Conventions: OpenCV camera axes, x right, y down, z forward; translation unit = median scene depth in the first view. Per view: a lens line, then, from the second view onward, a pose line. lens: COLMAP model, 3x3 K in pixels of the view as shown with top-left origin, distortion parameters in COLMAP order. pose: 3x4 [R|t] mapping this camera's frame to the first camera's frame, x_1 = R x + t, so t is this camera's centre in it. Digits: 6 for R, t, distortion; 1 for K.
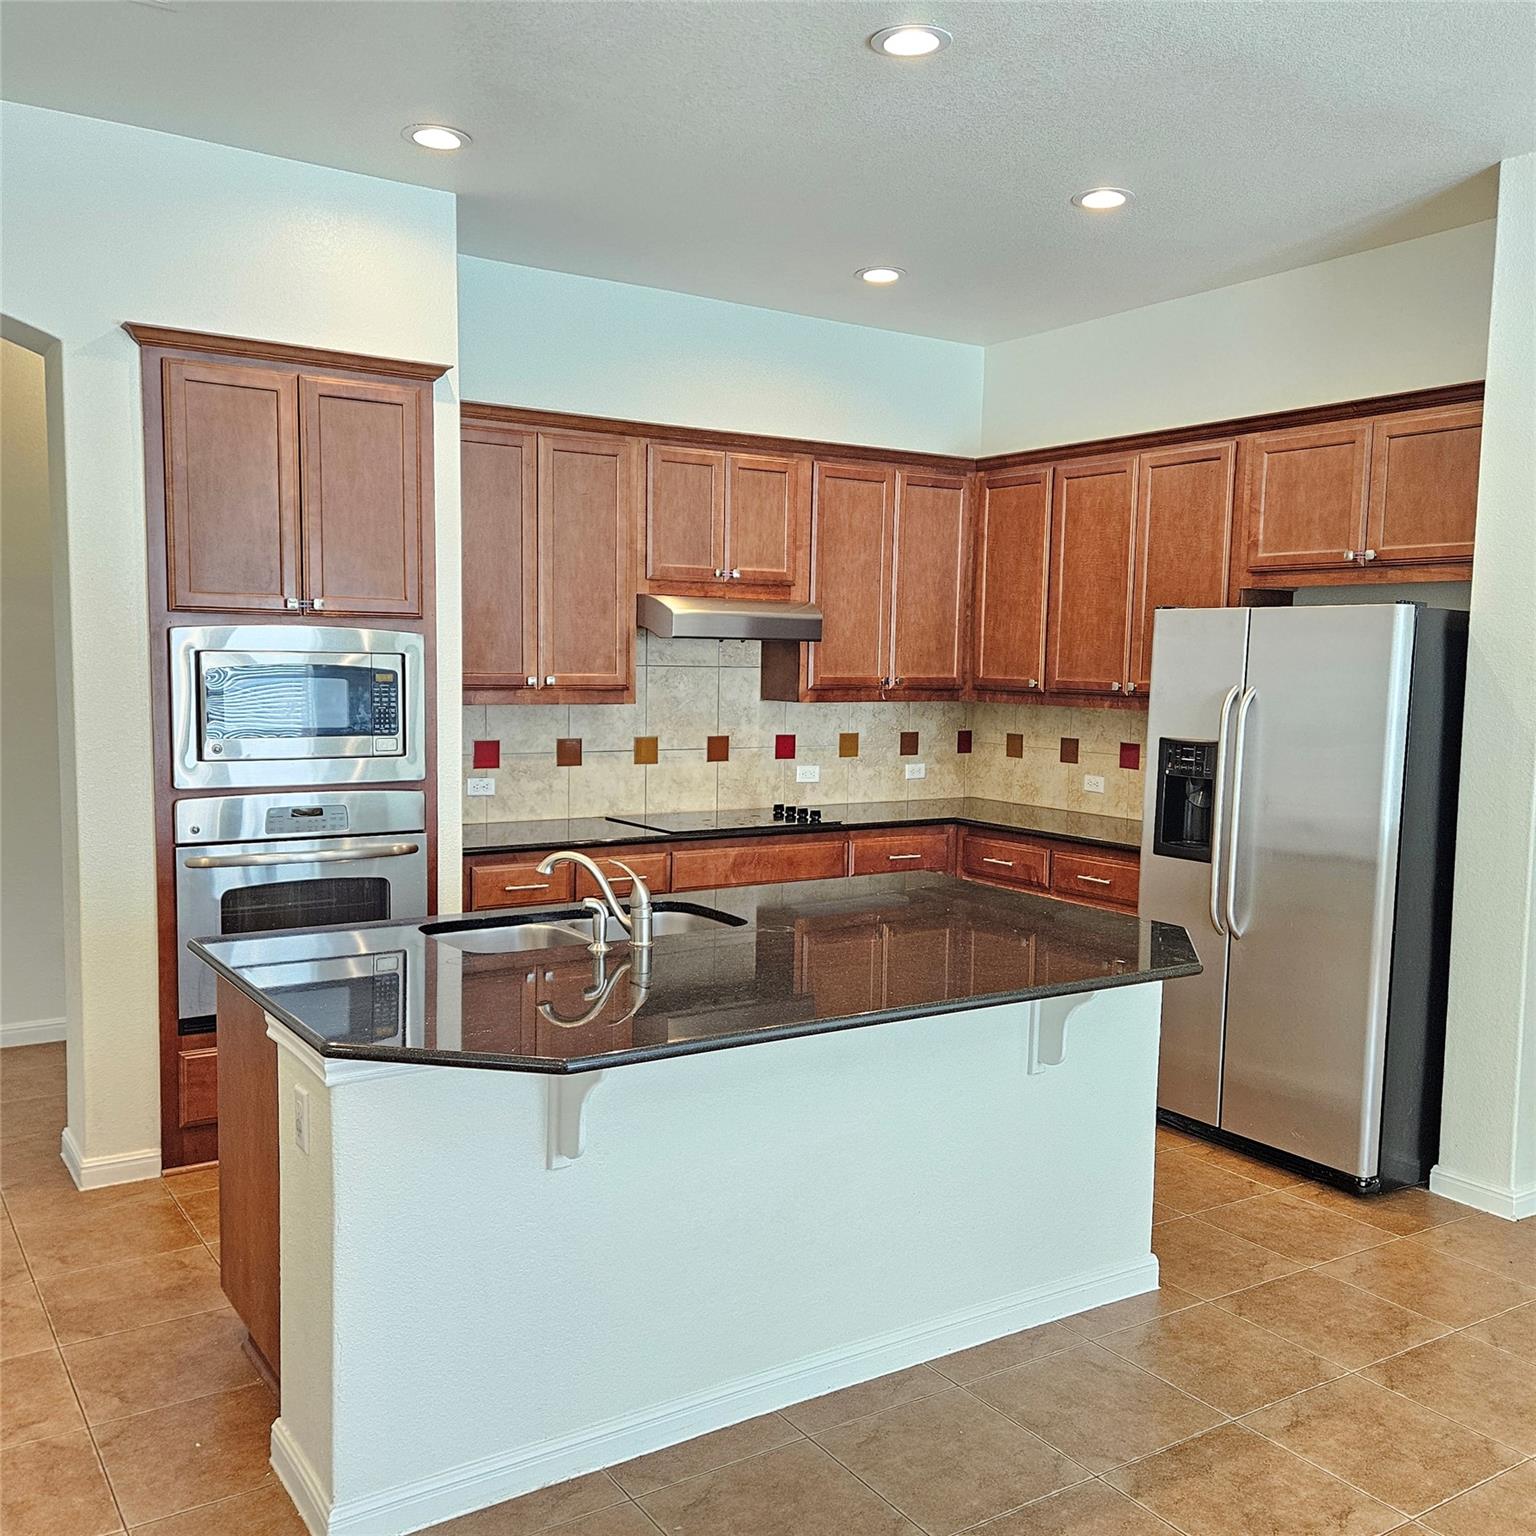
lens RADIAL K [[1451.9, 0, 768.0], [0, 1451.9, 768.0], [0, 0, 1]] dist [0.123394, -0.121021]
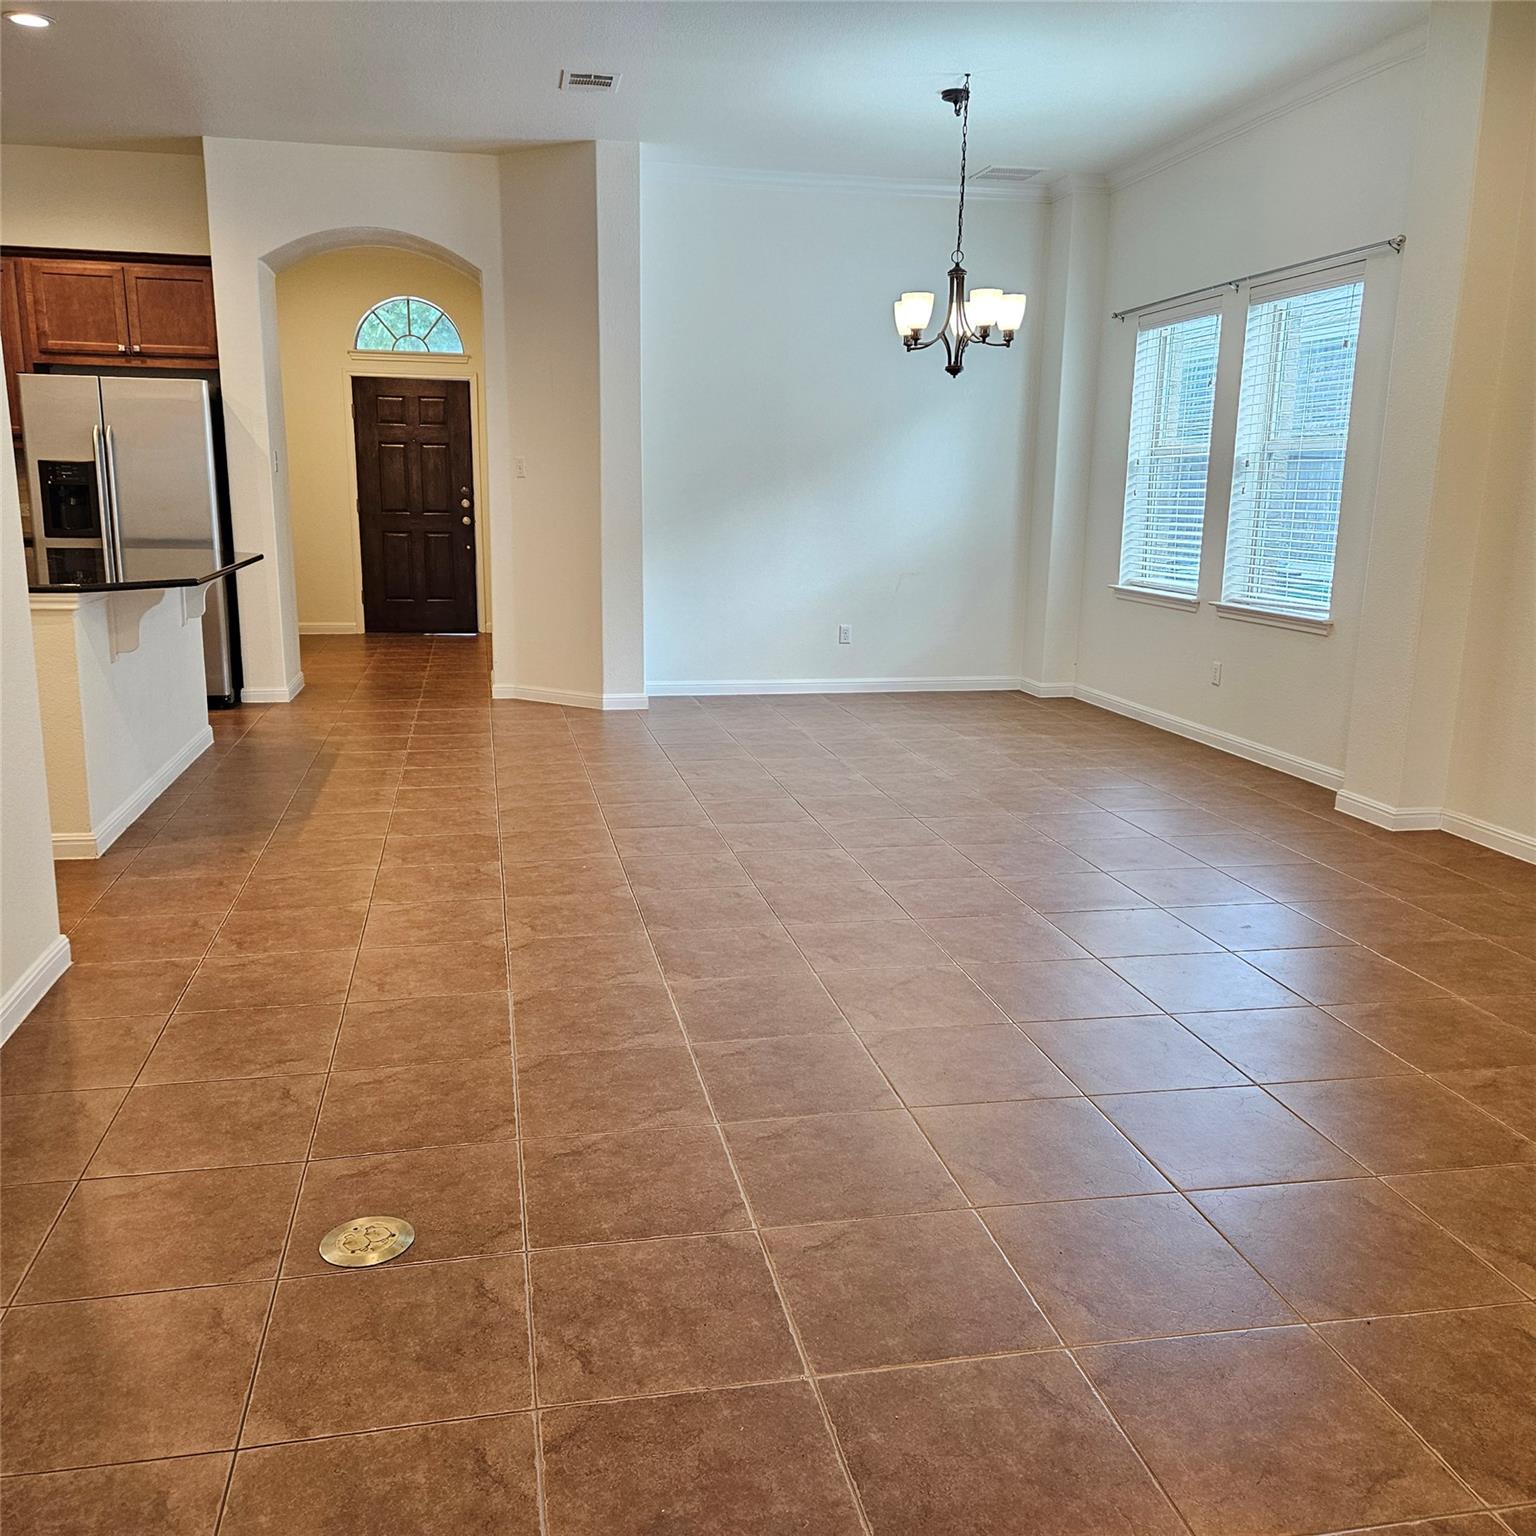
lens RADIAL K [[1451.9, 0, 768.0], [0, 1451.9, 768.0], [0, 0, 1]] dist [0.123394, -0.121021]
pose [[0.377256, -0.189884, 0.906433, -0.942906], [0.072134, 0.981806, 0.175652, 0.078763], [-0.923295, -0.000881, 0.384090, -0.313403]]
